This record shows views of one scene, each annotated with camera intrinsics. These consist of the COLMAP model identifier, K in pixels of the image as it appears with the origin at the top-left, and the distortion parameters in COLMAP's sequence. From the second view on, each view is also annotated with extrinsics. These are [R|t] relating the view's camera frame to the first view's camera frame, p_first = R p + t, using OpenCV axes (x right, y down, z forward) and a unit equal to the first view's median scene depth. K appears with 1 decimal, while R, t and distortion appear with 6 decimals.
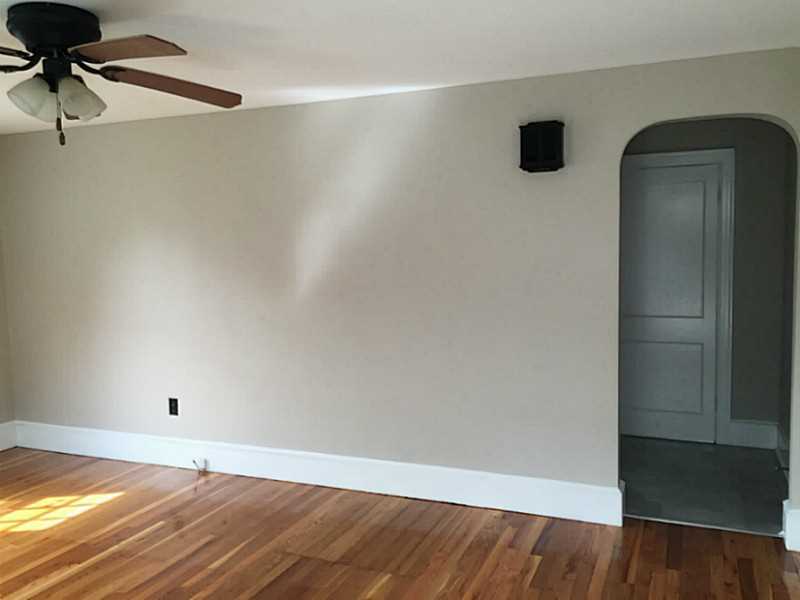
lens RADIAL K [[697.8, 0, 398.6], [0, 697.8, 305.0], [0, 0, 1]] dist [0.075839, -0.084601]
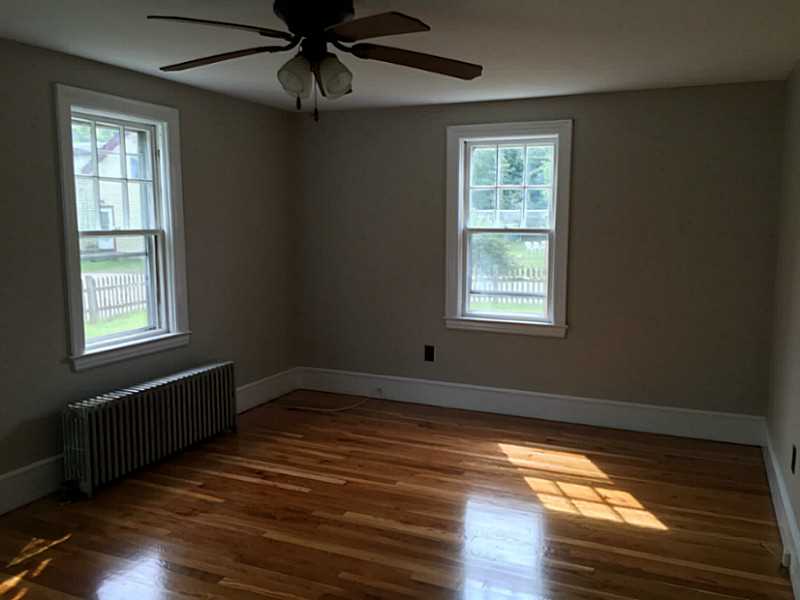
lens RADIAL K [[697.8, 0, 392.1], [0, 697.8, 294.1], [0, 0, 1]] dist [0.075839, -0.084601]
pose [[-0.014541, 0.134126, -0.990858, 0.399065], [-0.092567, 0.986526, 0.134898, -0.078813], [0.995600, 0.093683, -0.001930, 0.732774]]
